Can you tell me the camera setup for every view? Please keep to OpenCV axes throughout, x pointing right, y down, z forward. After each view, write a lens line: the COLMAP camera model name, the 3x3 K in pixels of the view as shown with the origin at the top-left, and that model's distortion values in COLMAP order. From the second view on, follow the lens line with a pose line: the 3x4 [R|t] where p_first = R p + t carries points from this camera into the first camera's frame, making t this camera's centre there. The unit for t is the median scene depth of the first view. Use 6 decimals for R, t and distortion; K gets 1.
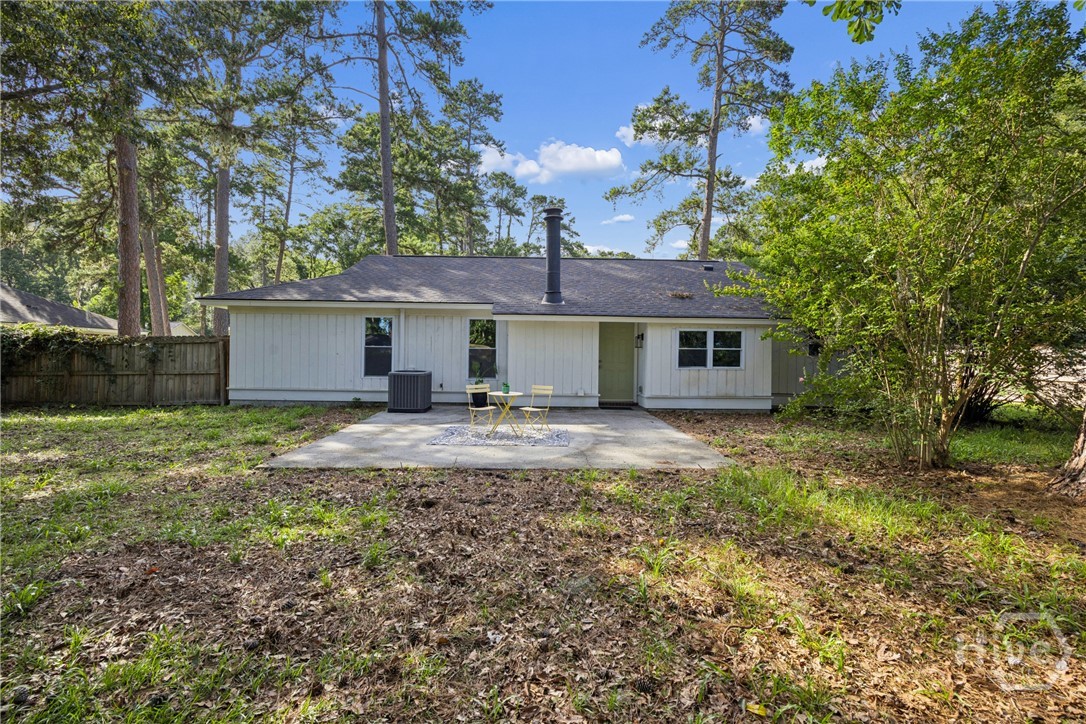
lens RADIAL K [[482.7, 0, 540.9], [0, 482.7, 363.1], [0, 0, 1]] dist [-0.000480, 0.000318]
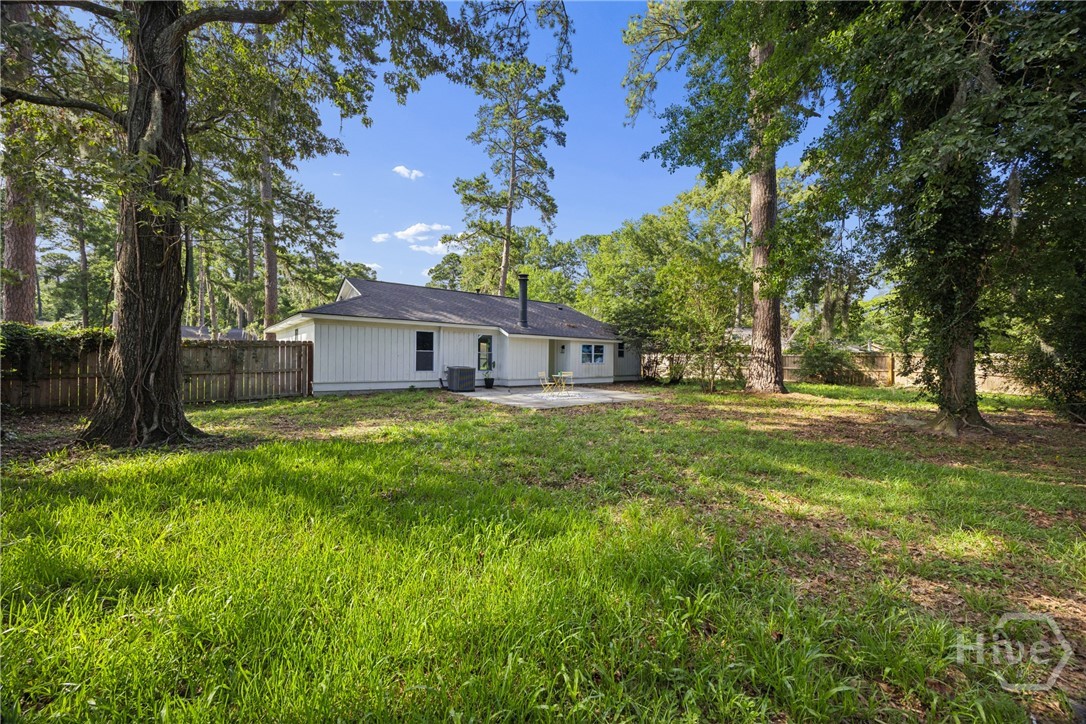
lens RADIAL K [[426.9, 0, 546.0], [0, 426.9, 360.2], [0, 0, 1]] dist [0.001114, -0.000067]
pose [[0.782005, -0.004983, 0.623252, -0.877794], [0.009331, 0.999950, -0.003713, 0.002783], [-0.623202, 0.008719, 0.782012, -0.267657]]
